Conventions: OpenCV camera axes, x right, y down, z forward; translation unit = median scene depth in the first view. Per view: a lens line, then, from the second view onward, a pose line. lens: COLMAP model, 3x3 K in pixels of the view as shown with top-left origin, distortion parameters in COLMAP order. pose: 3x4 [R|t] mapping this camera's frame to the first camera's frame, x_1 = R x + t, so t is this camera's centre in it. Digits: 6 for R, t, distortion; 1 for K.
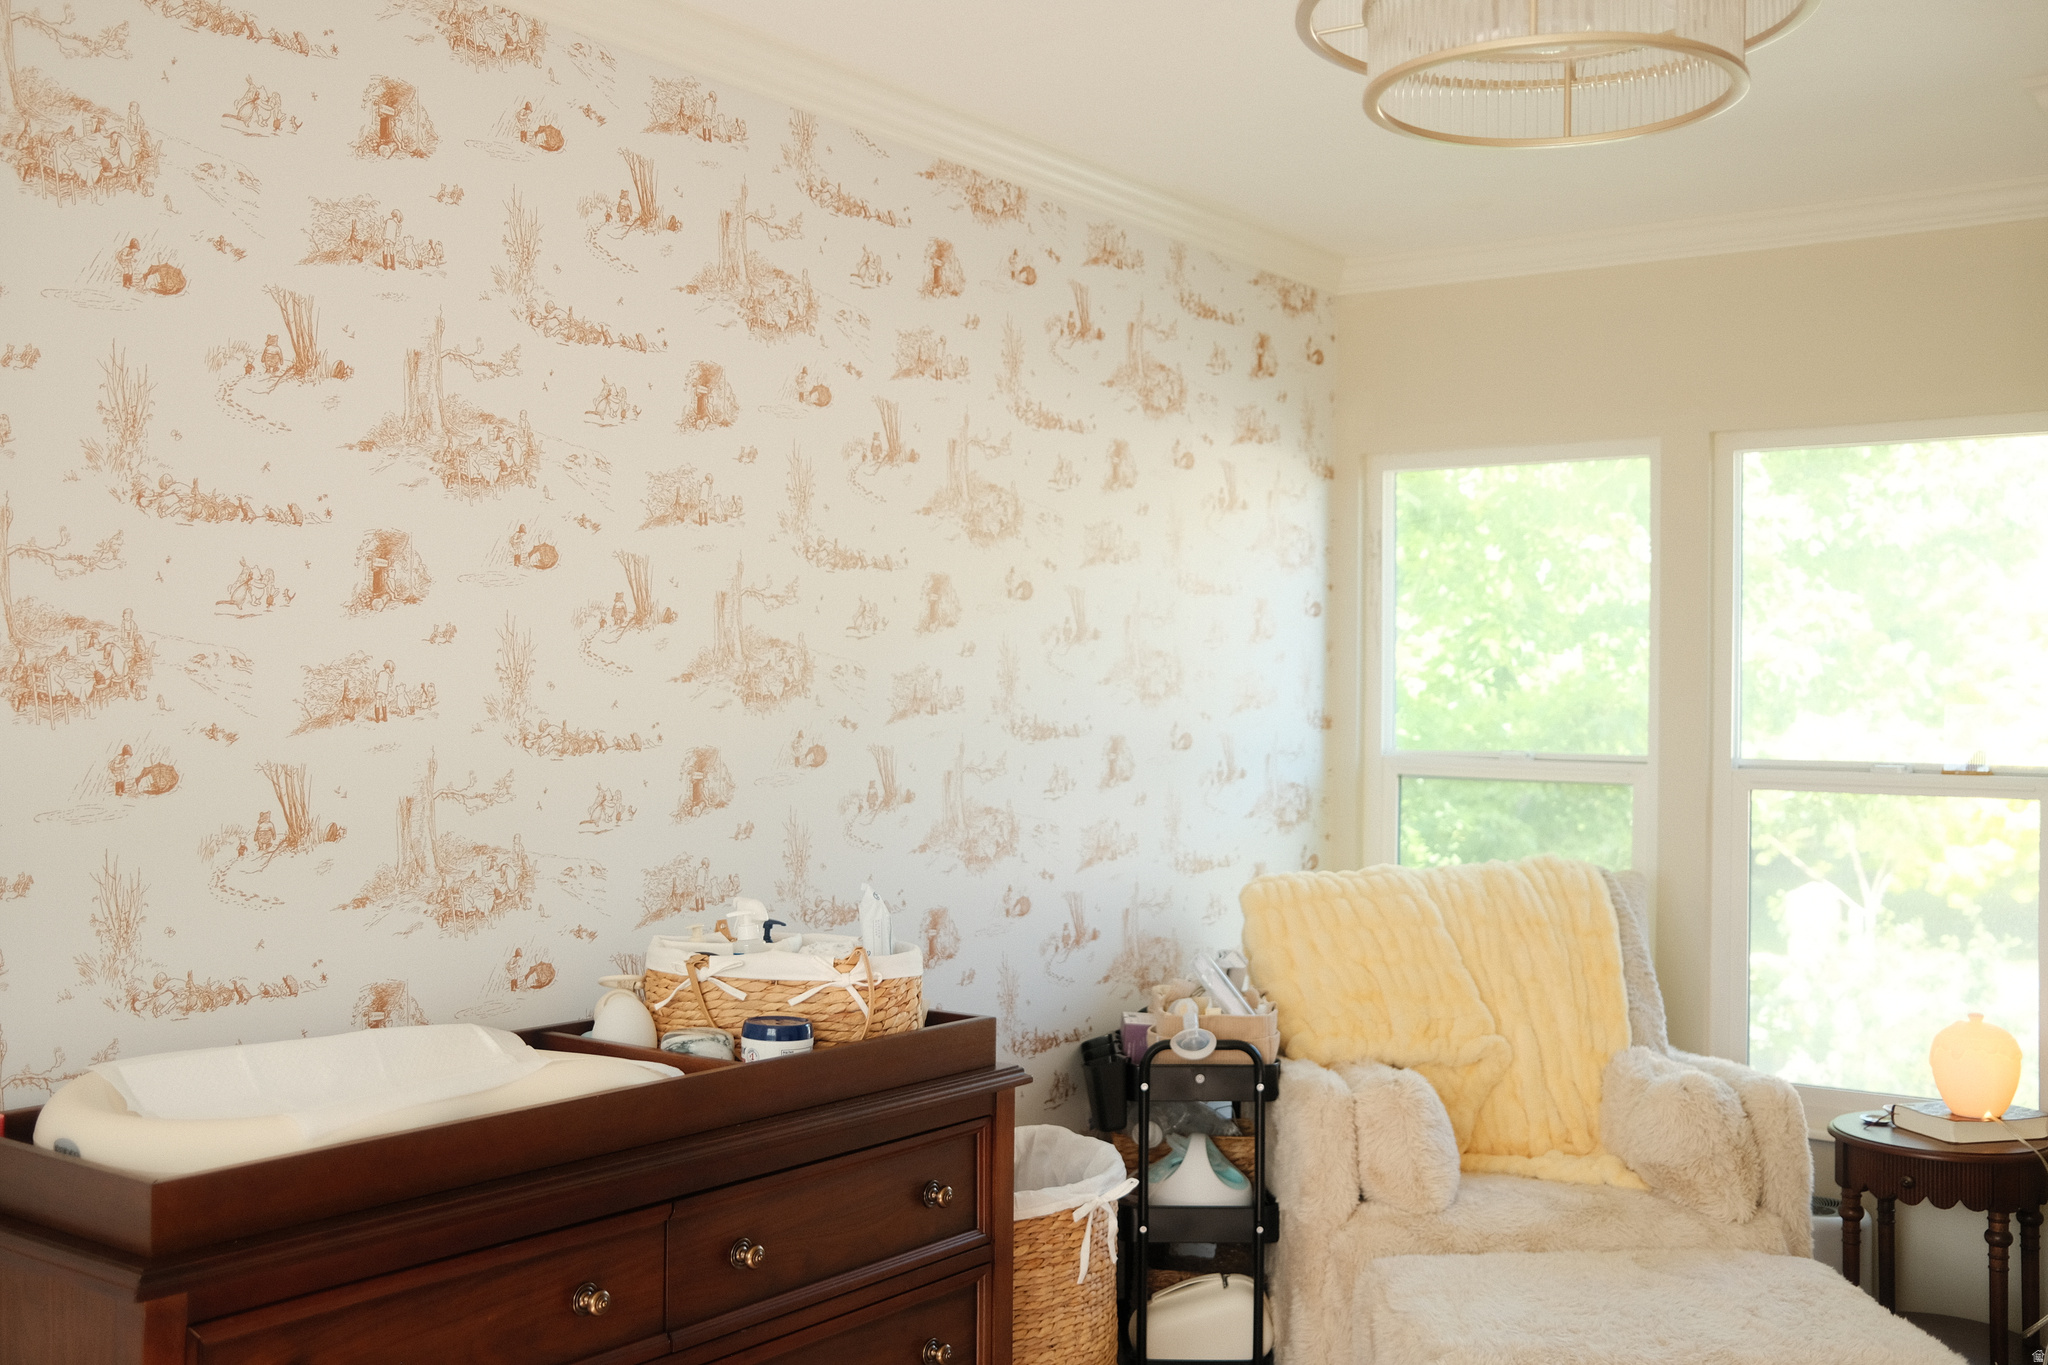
lens RADIAL K [[2059.0, 0, 1025.4], [0, 2059.0, 681.8], [0, 0, 1]] dist [-0.040510, 0.030323]
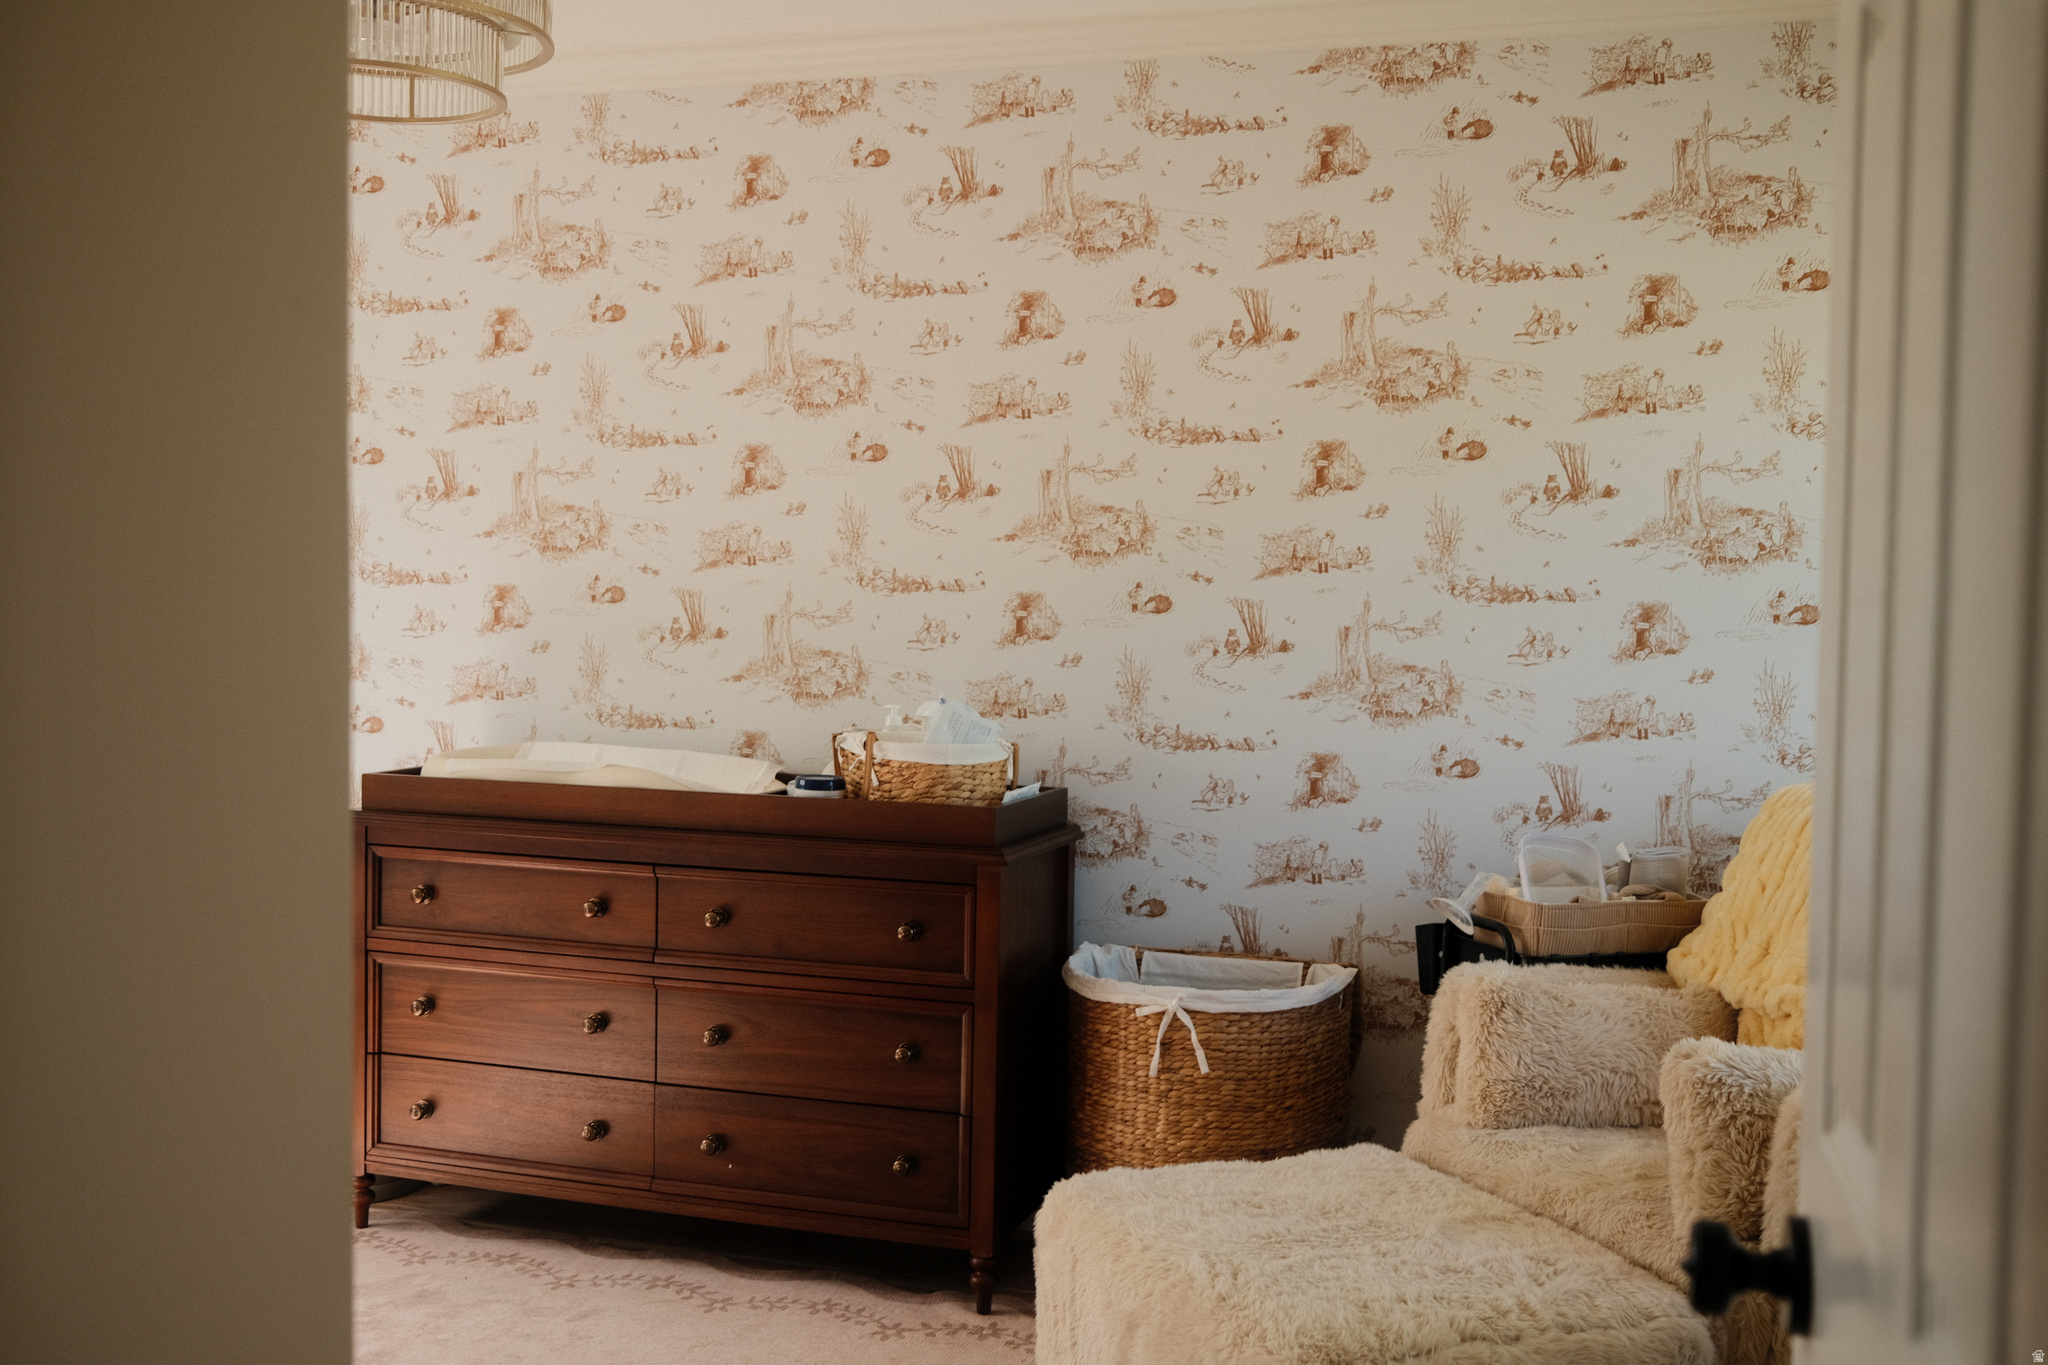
lens RADIAL K [[2059.0, 0, 1025.4], [0, 2059.0, 681.8], [0, 0, 1]] dist [-0.040510, 0.030323]
pose [[0.318922, 0.040605, -0.946911, 1.259819], [-0.011652, 0.999174, 0.038921, 0.044888], [0.947709, -0.001379, 0.319132, 0.694605]]
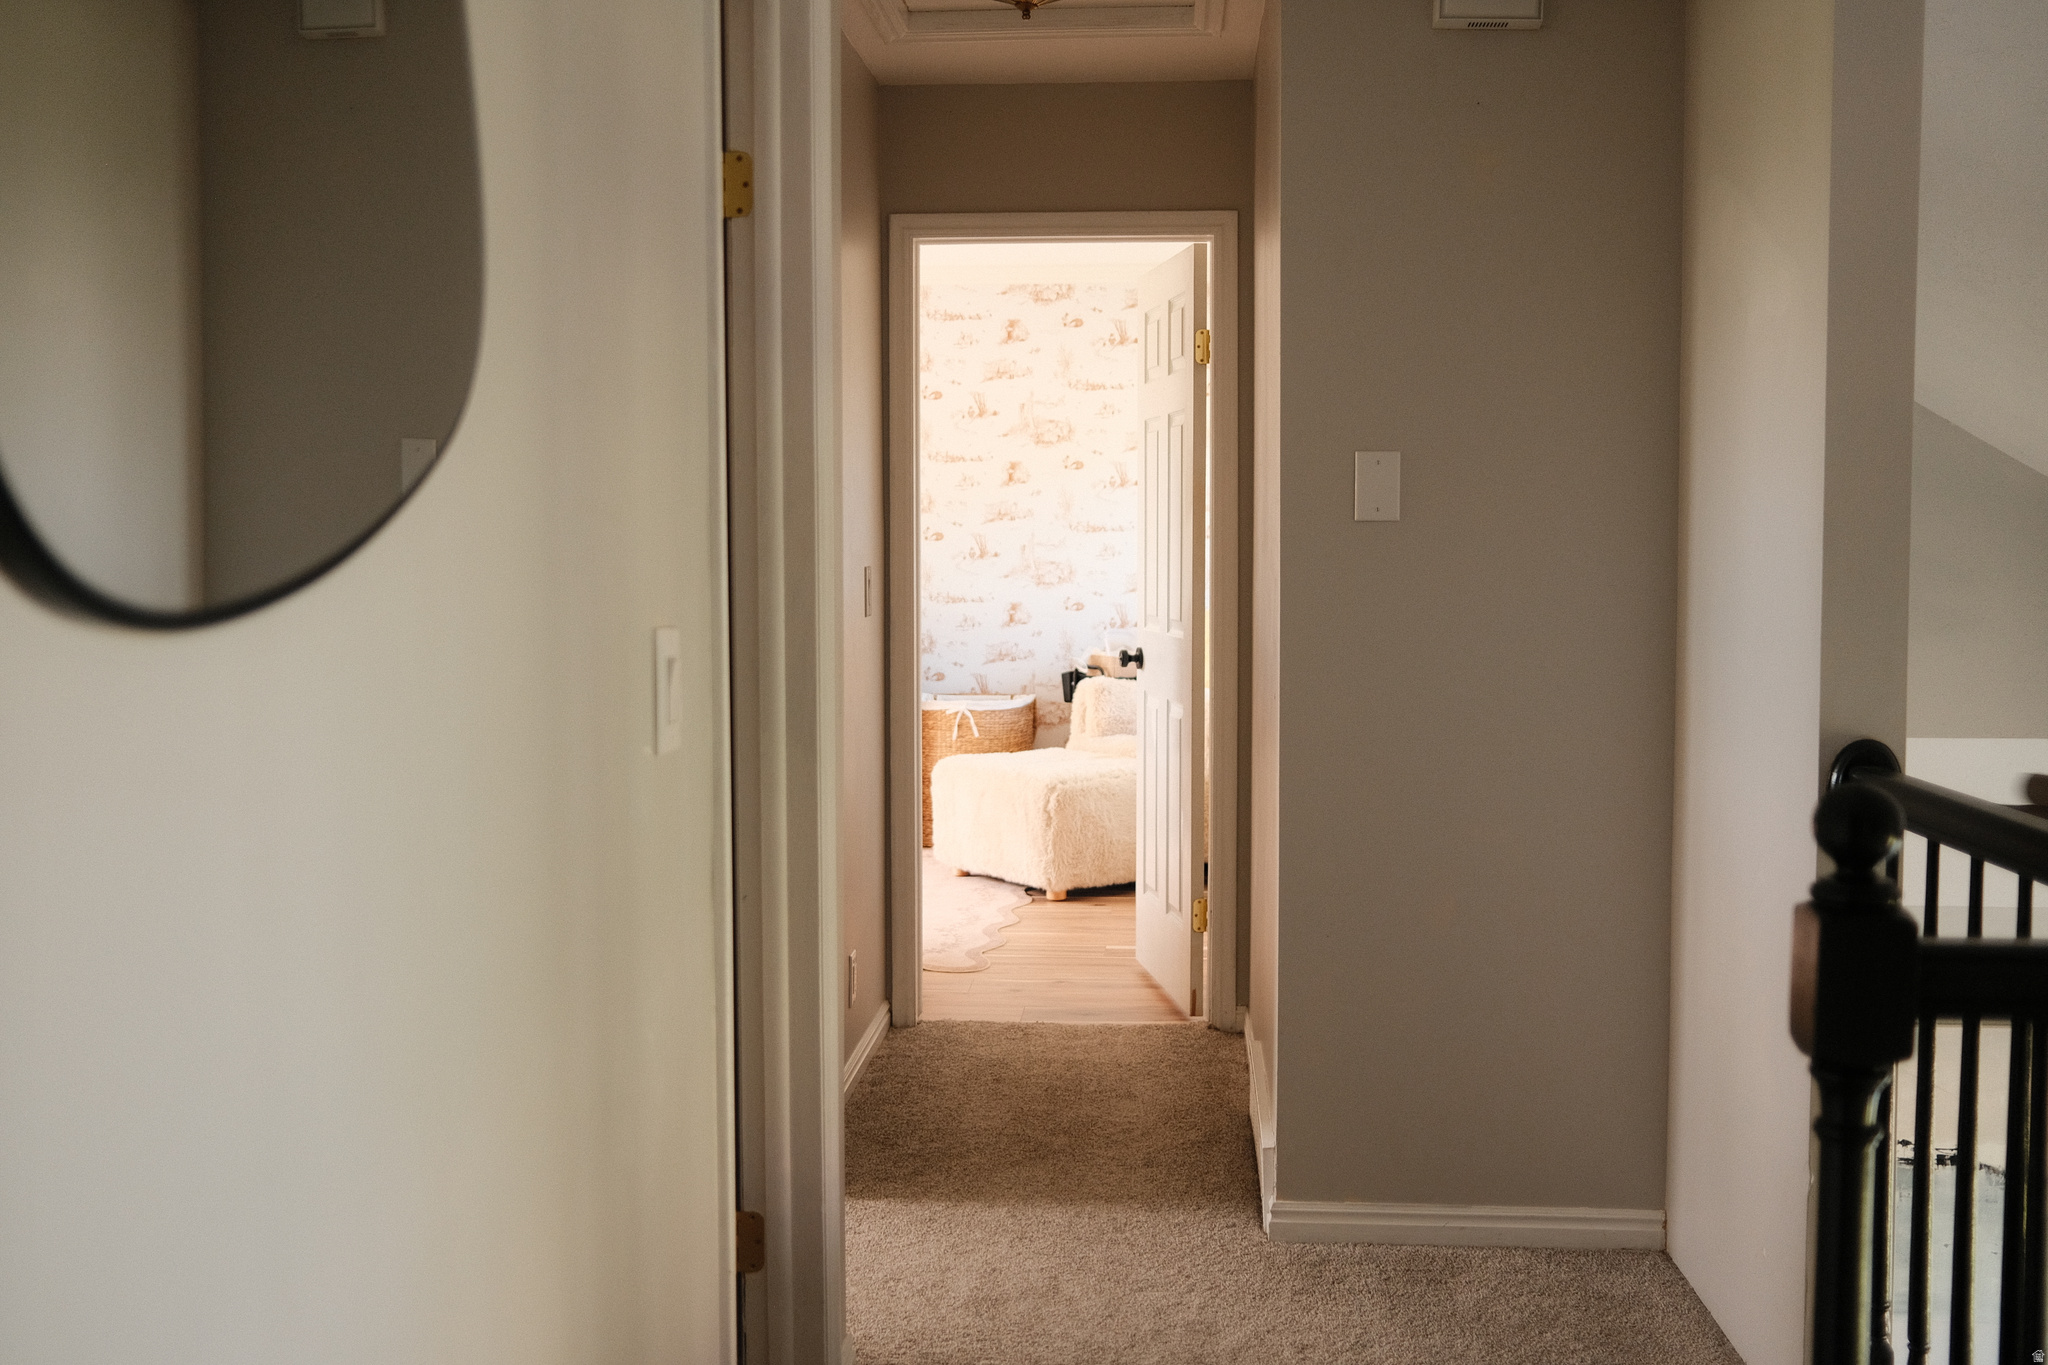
lens RADIAL K [[2078.8, 0, 1019.2], [0, 2078.8, 674.3], [0, 0, 1]] dist [-0.062091, 0.147029]
pose [[0.523212, 0.050322, -0.850716, 2.740100], [0.008401, 0.997902, 0.064195, 0.053445], [0.852161, -0.040734, 0.521691, -0.346018]]
